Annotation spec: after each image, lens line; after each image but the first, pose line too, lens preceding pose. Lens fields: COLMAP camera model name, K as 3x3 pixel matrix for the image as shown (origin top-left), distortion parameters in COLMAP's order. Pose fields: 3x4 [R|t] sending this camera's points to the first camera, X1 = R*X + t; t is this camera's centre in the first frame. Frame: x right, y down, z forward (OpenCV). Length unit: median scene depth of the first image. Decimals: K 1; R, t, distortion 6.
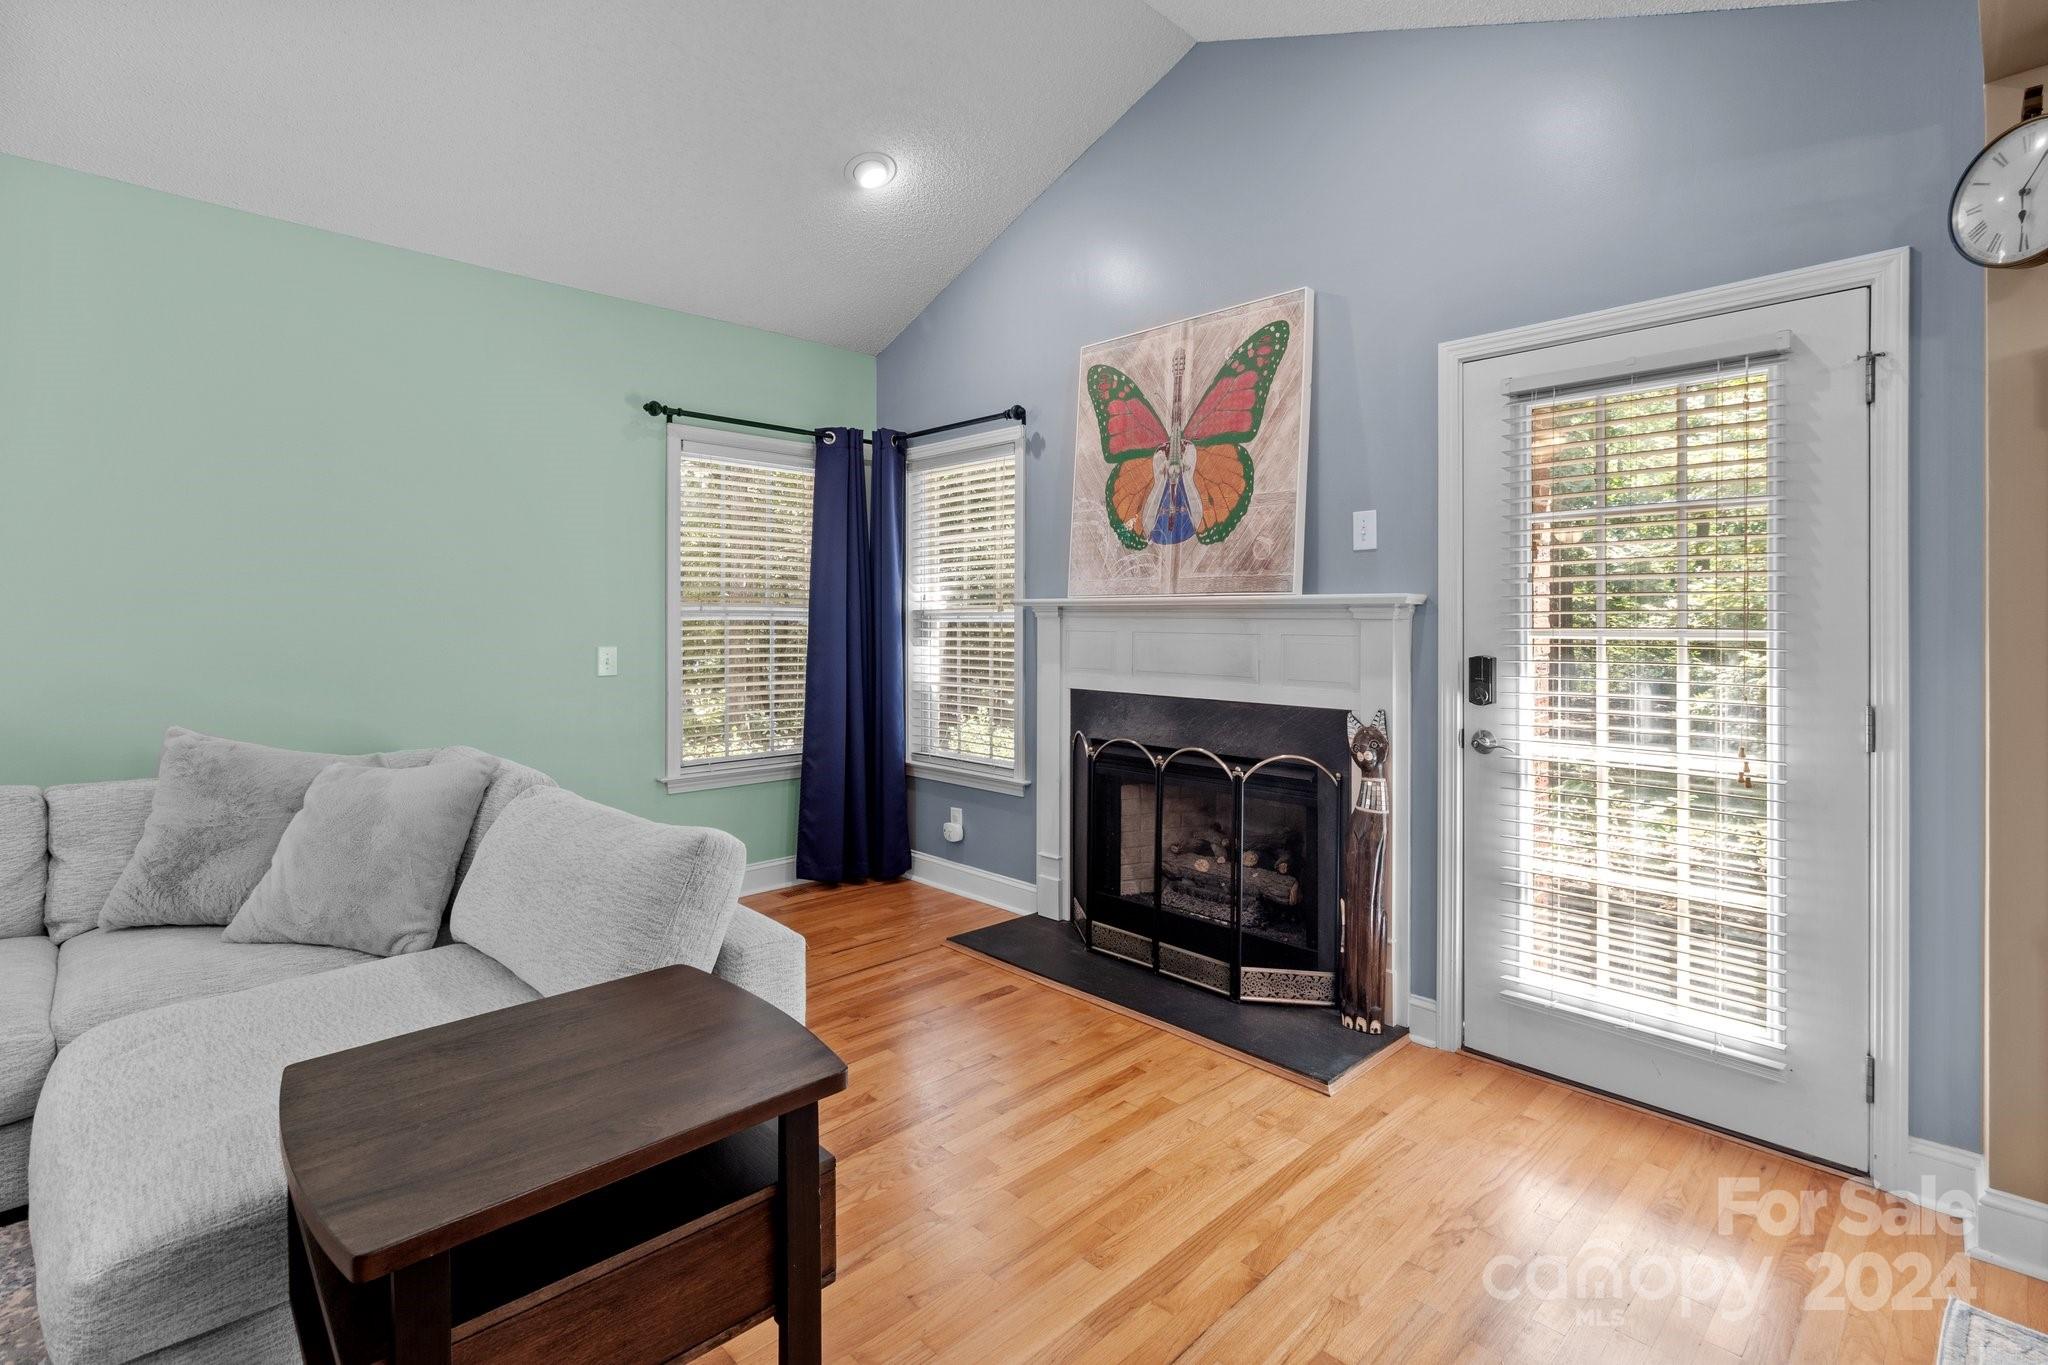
lens RADIAL K [[958.5, 0, 1031.5], [0, 958.5, 625.6], [0, 0, 1]] dist [-0.001916, 0.000701]
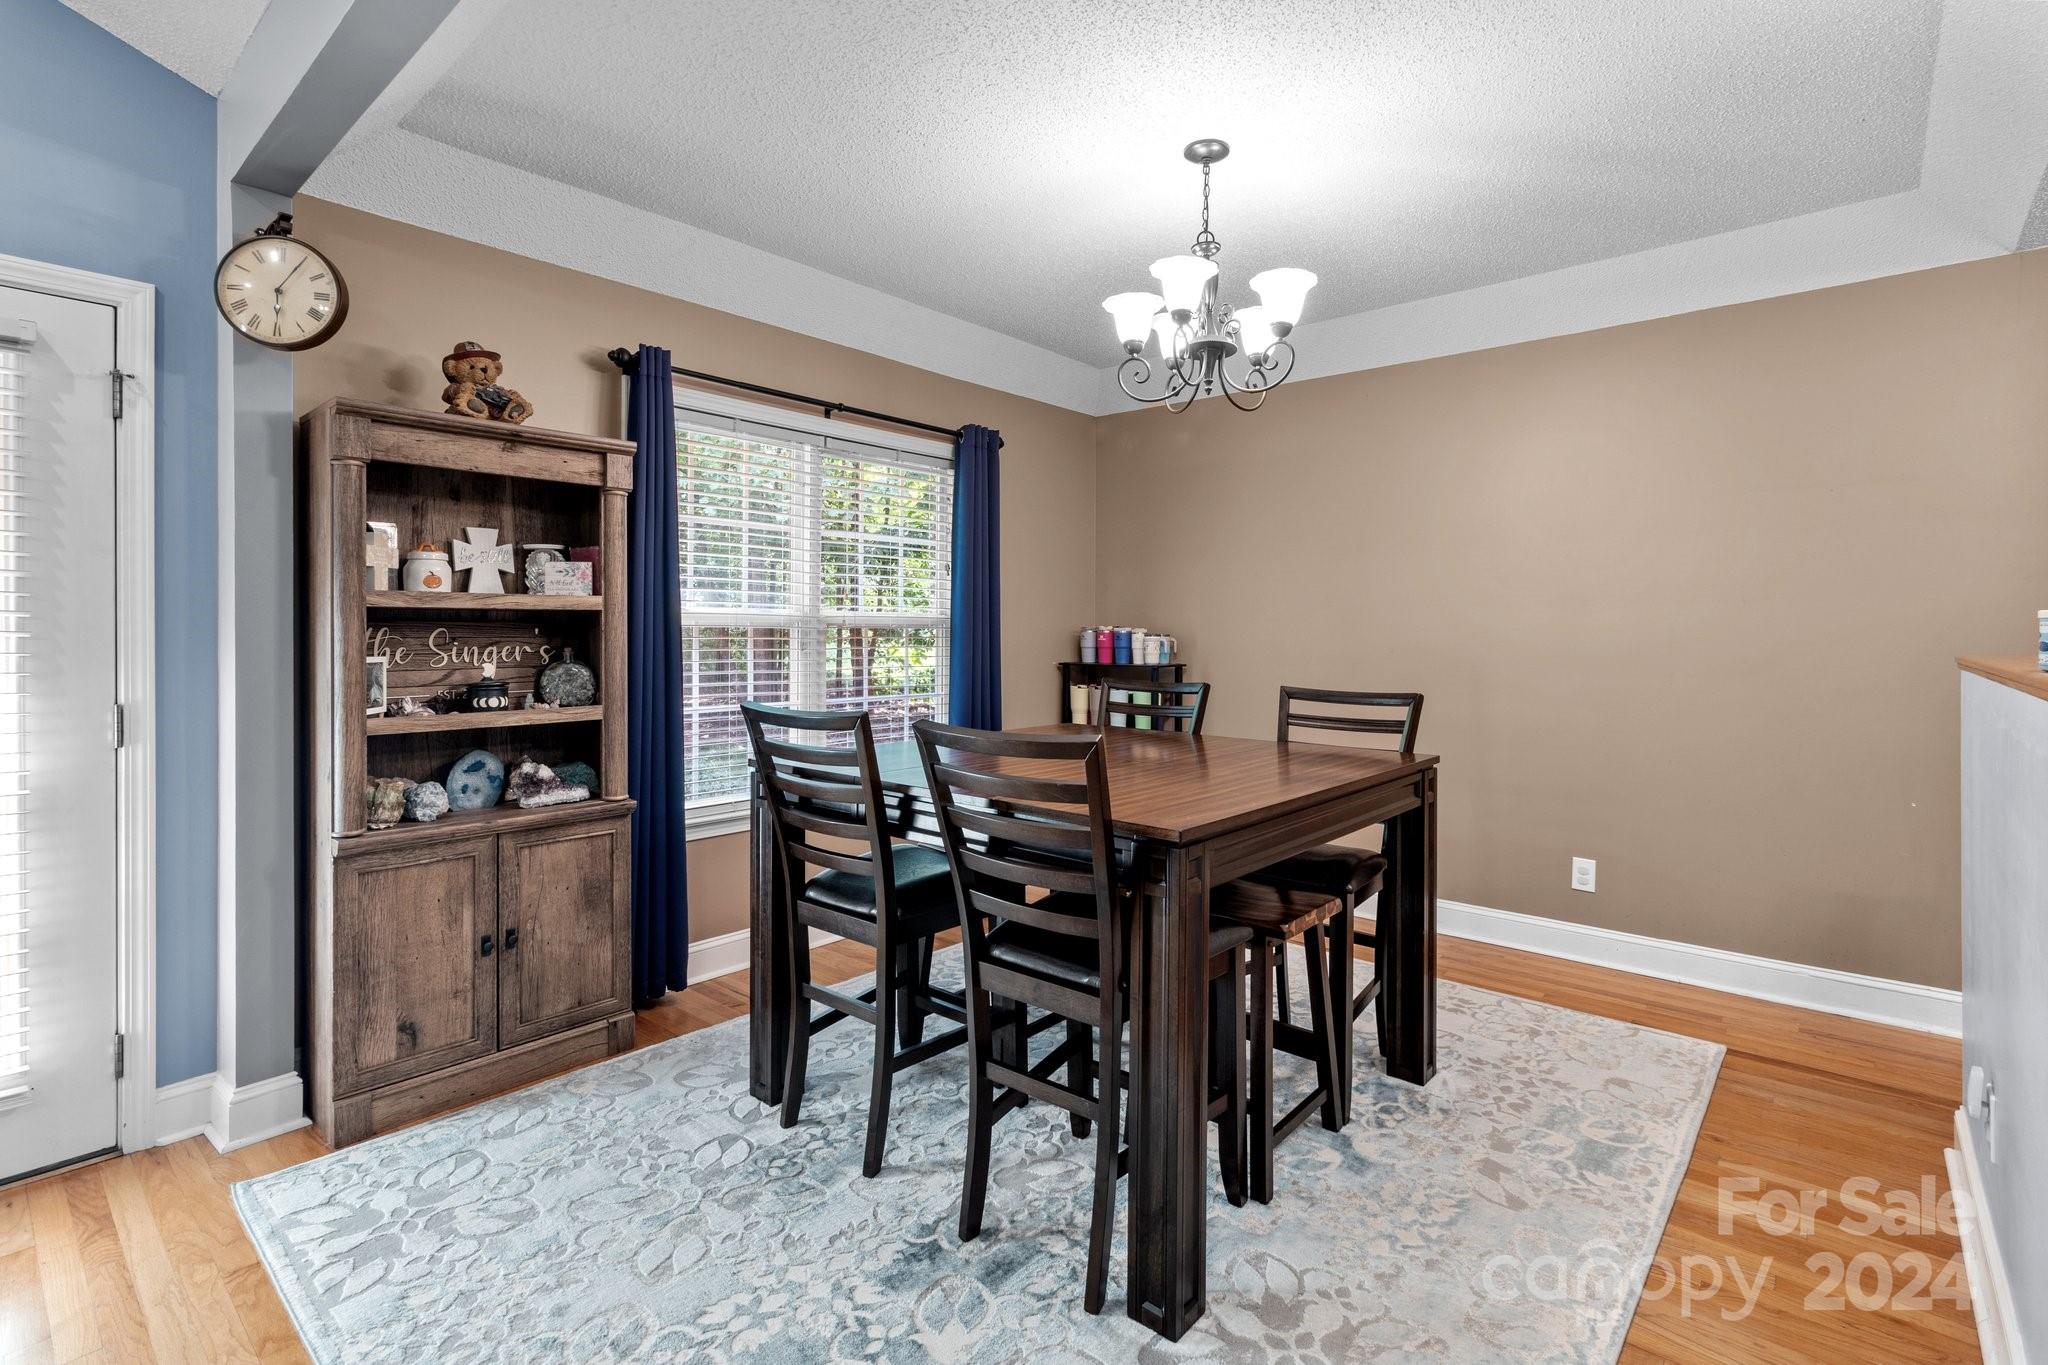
lens RADIAL K [[950.1, 0, 1028.9], [0, 950.1, 628.4], [0, 0, 1]] dist [0.001079, 0.000130]
pose [[-0.083508, -0.005192, 0.996494, -0.167225], [0.001102, 0.999985, 0.005303, -0.002815], [-0.996506, 0.001541, -0.083501, 0.053222]]
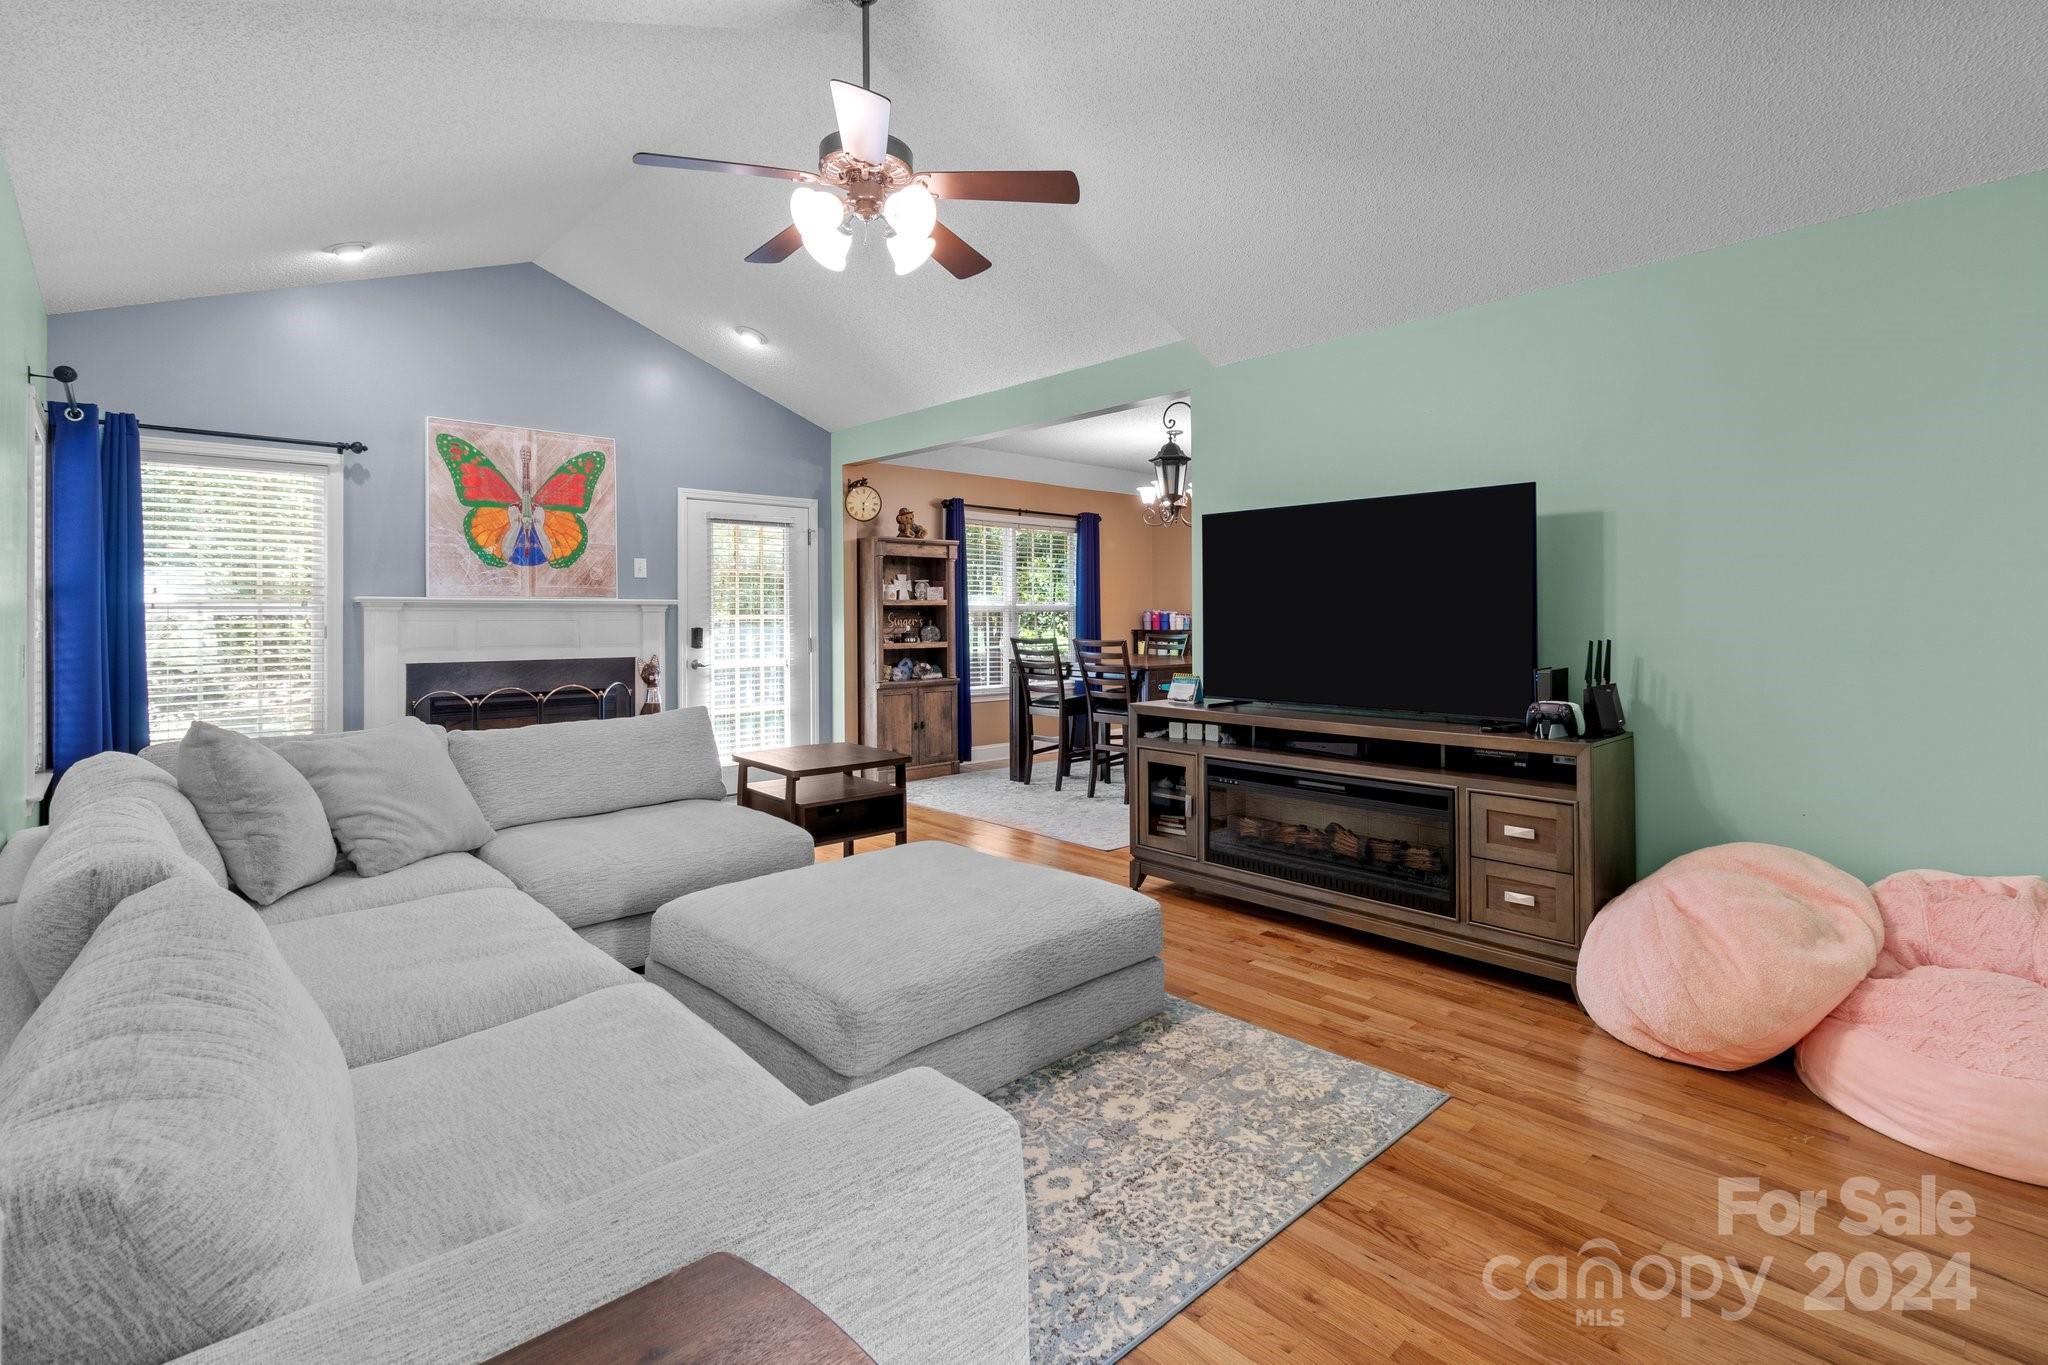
lens RADIAL K [[934.4, 0, 1023.3], [0, 934.4, 600.8], [0, 0, 1]] dist [-0.000281, 0.000033]
pose [[0.033813, 0.007522, 0.999400, -1.466668], [0.007034, 0.999945, -0.007764, -0.007911], [-0.999403, 0.007292, 0.033759, 0.110171]]
